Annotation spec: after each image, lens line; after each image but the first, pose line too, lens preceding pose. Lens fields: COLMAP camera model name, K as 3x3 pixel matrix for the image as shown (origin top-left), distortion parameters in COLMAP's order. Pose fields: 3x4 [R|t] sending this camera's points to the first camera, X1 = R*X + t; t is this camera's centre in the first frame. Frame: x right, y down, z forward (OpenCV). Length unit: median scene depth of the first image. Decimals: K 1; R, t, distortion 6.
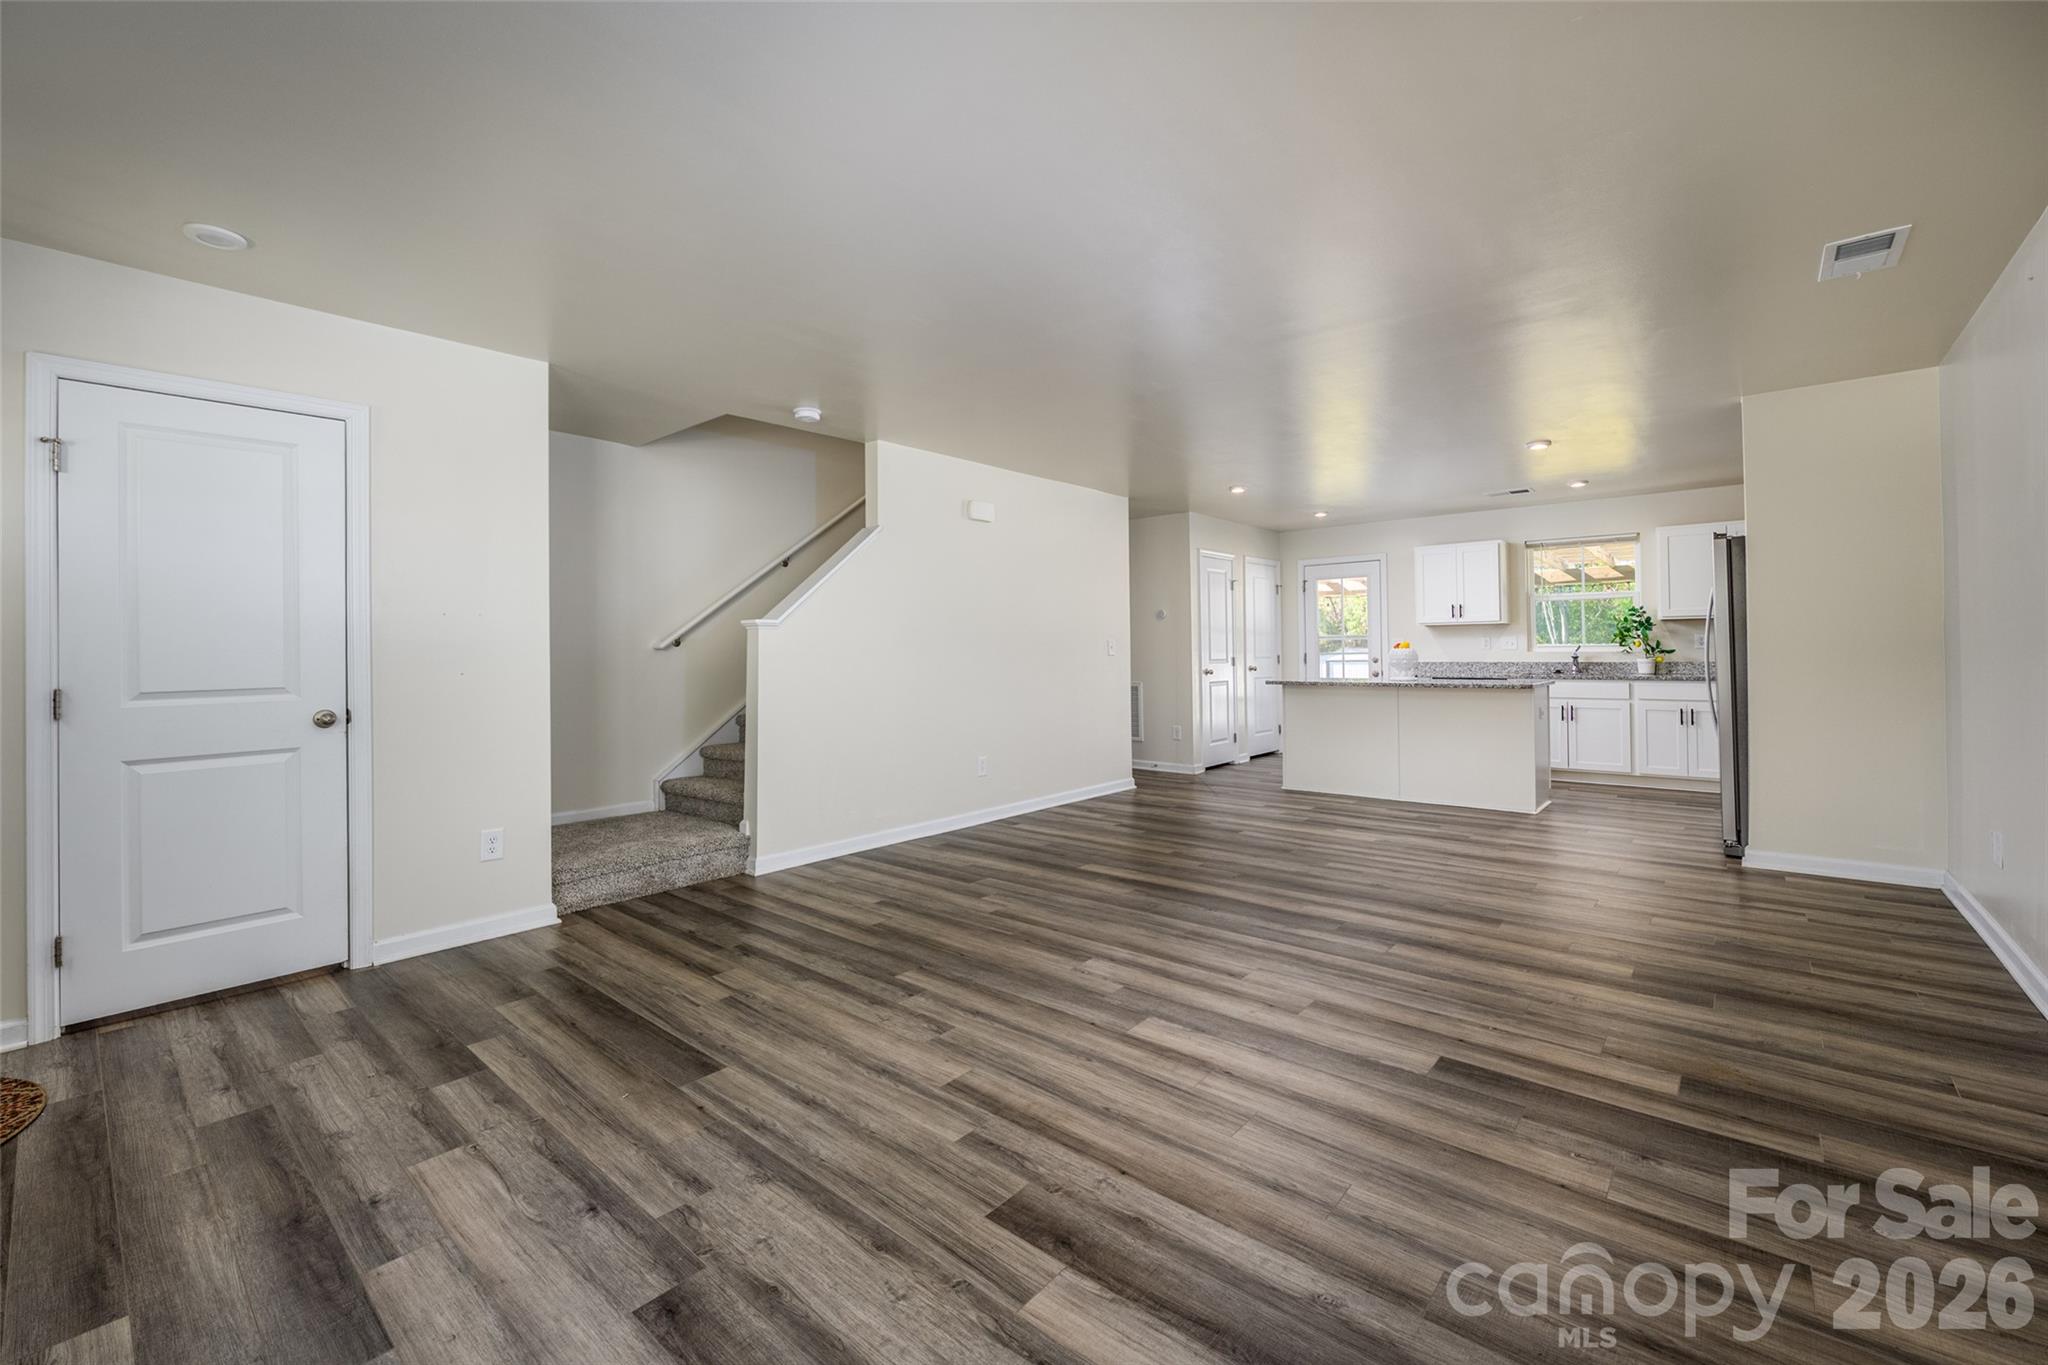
lens RADIAL K [[846.5, 0, 1016.4], [0, 846.5, 645.1], [0, 0, 1]] dist [0.001865, 0.000113]
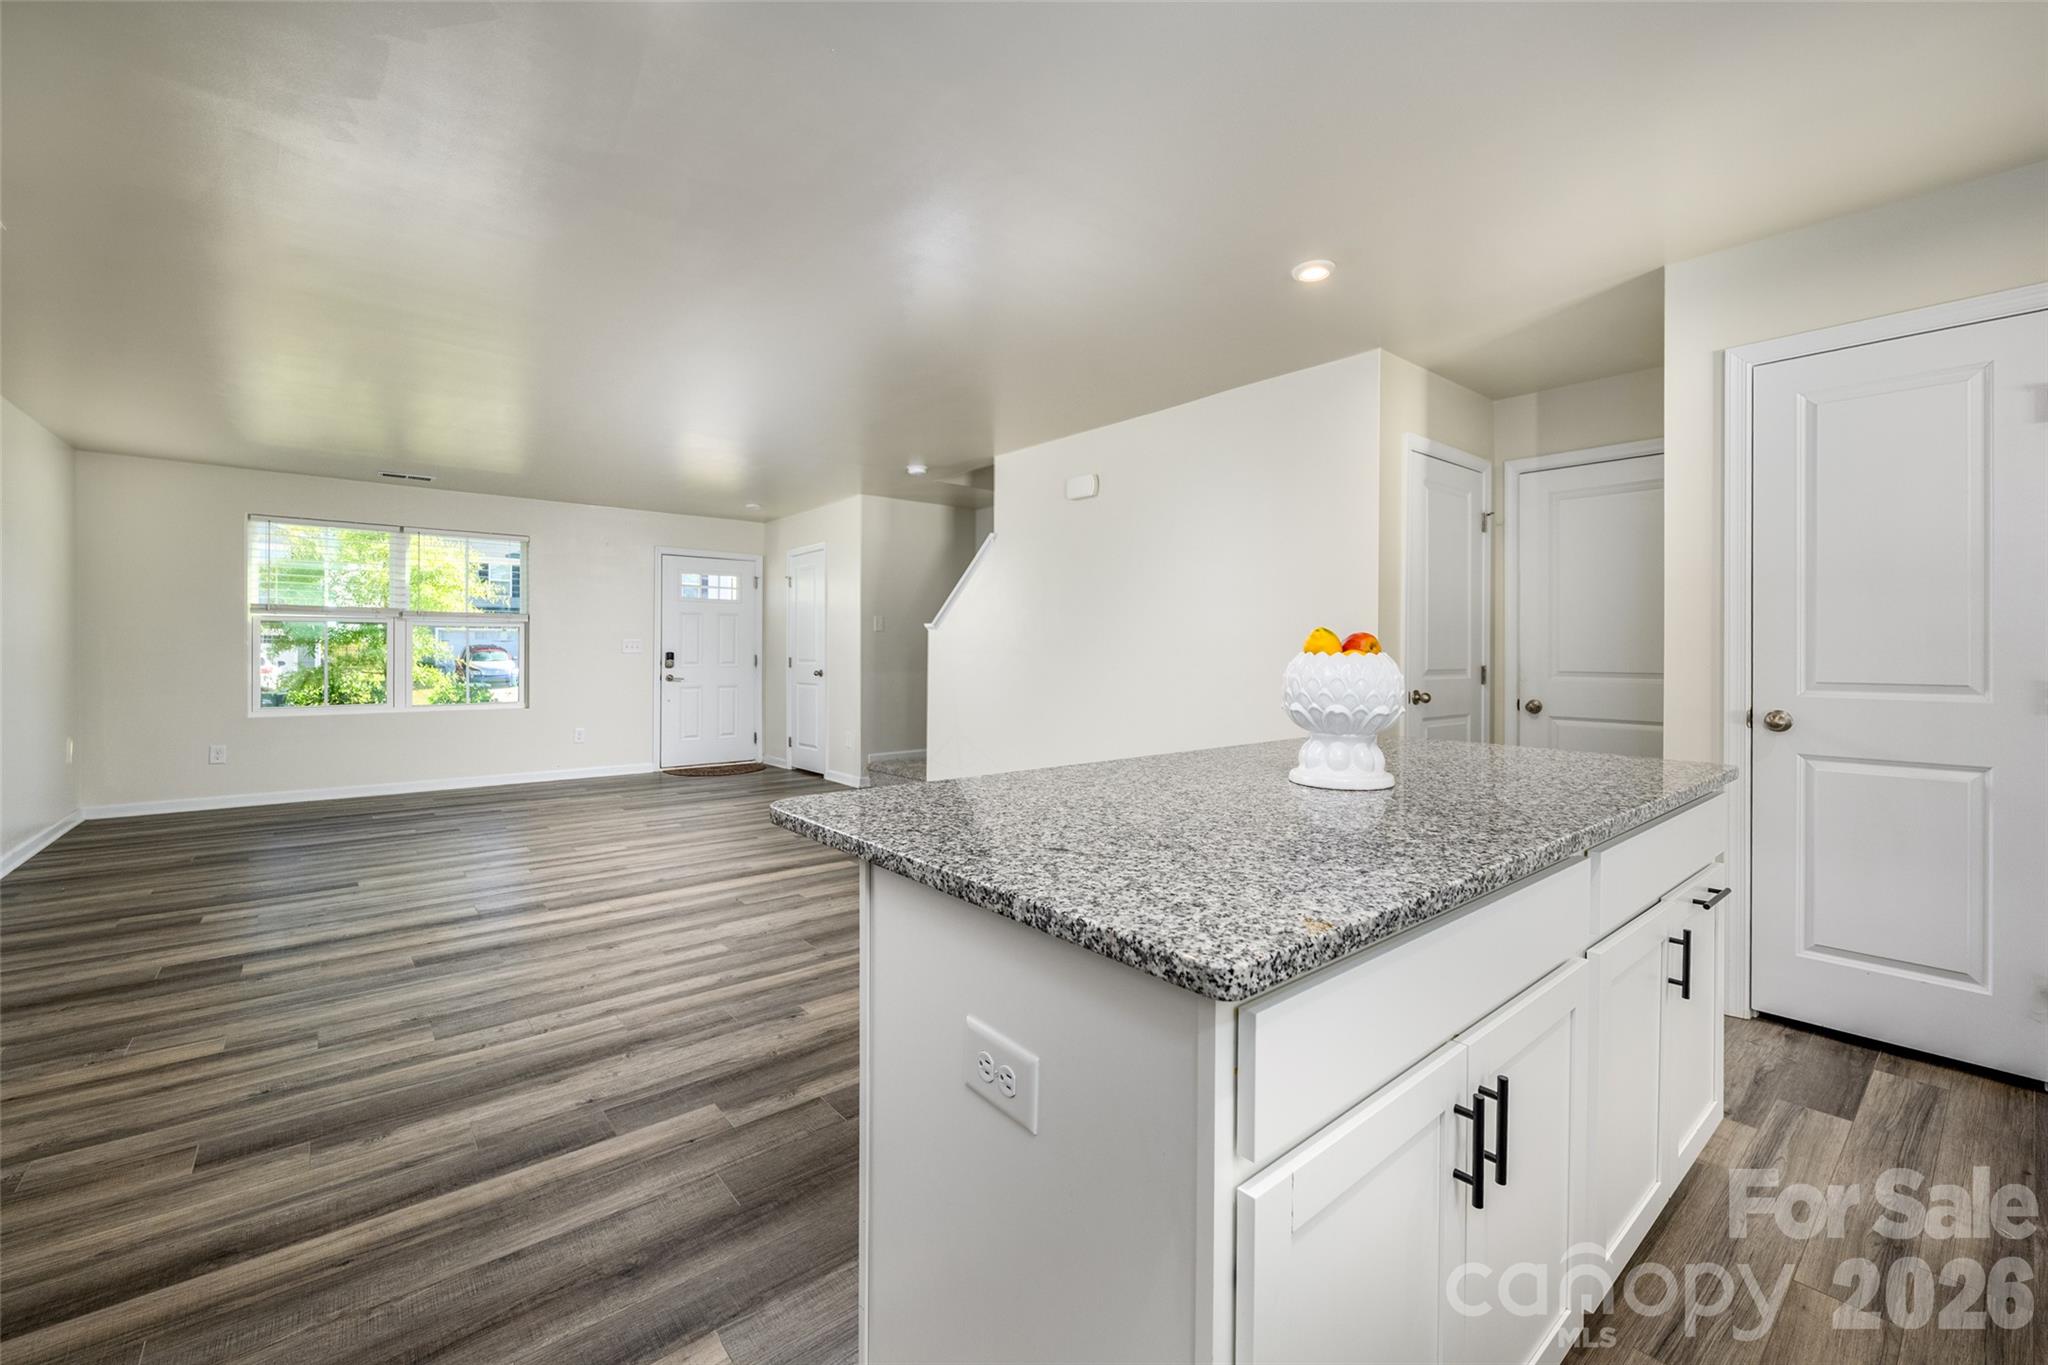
lens RADIAL K [[846.5, 0, 1016.4], [0, 846.5, 645.1], [0, 0, 1]] dist [0.001865, 0.000113]
pose [[-0.155586, 0.003536, -0.987816, 1.521826], [0.004996, 0.999984, 0.002792, 0.003147], [0.987810, -0.004500, -0.155601, 1.992709]]
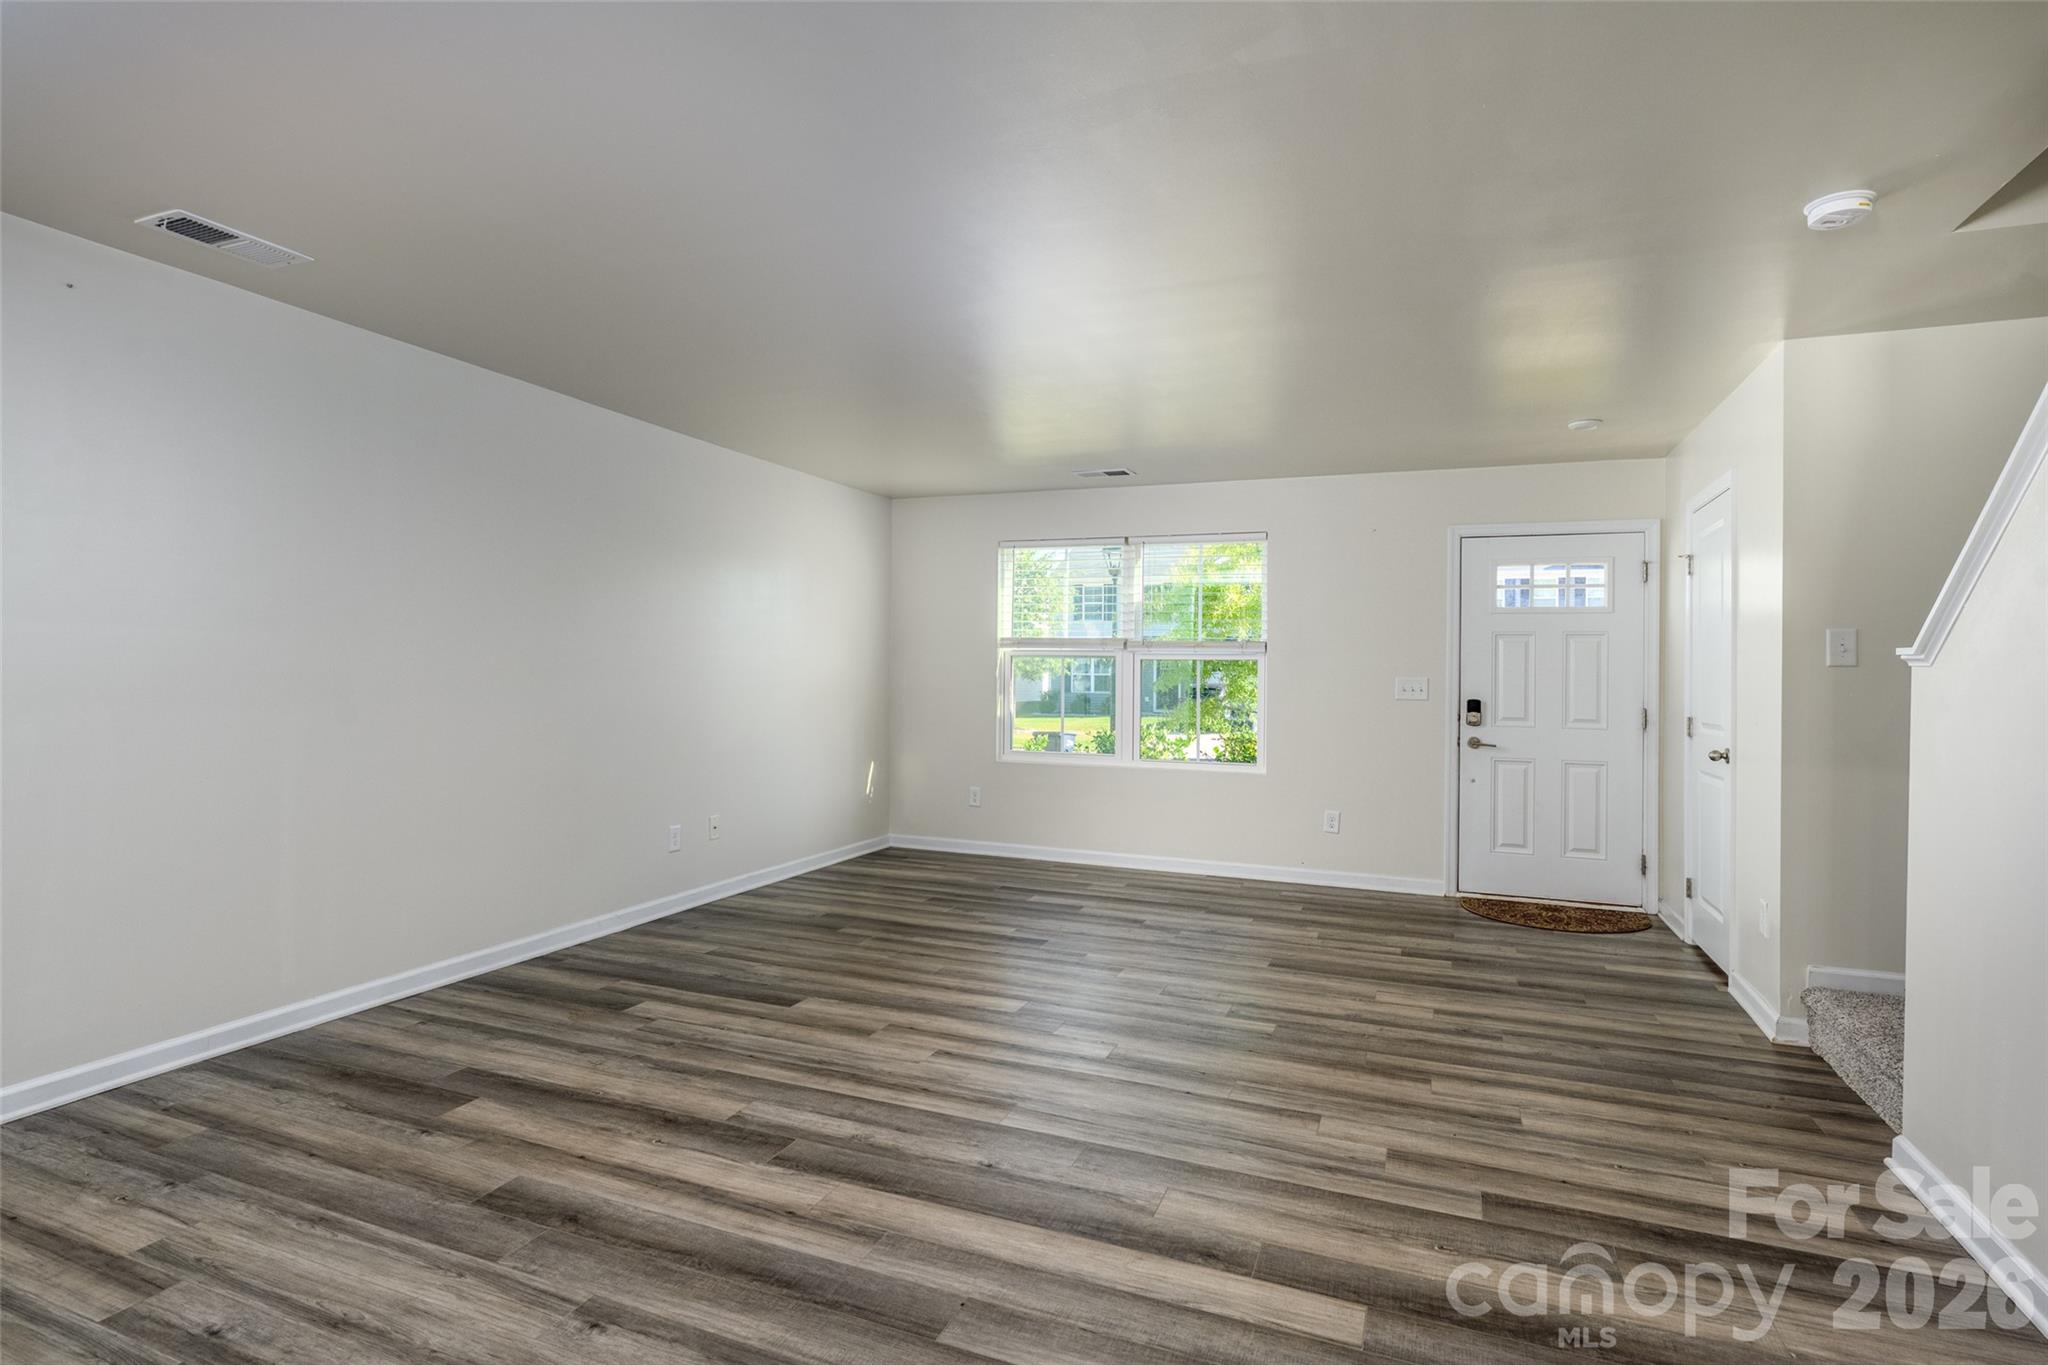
lens RADIAL K [[1007.7, 0, 1020.5], [0, 1007.7, 670.7], [0, 0, 1]] dist [0.000102, 0.000006]
pose [[-0.942528, -0.001546, -0.334125, 0.530848], [-0.000994, 0.999998, -0.001824, -0.021412], [0.334127, -0.001387, -0.942527, 1.998447]]
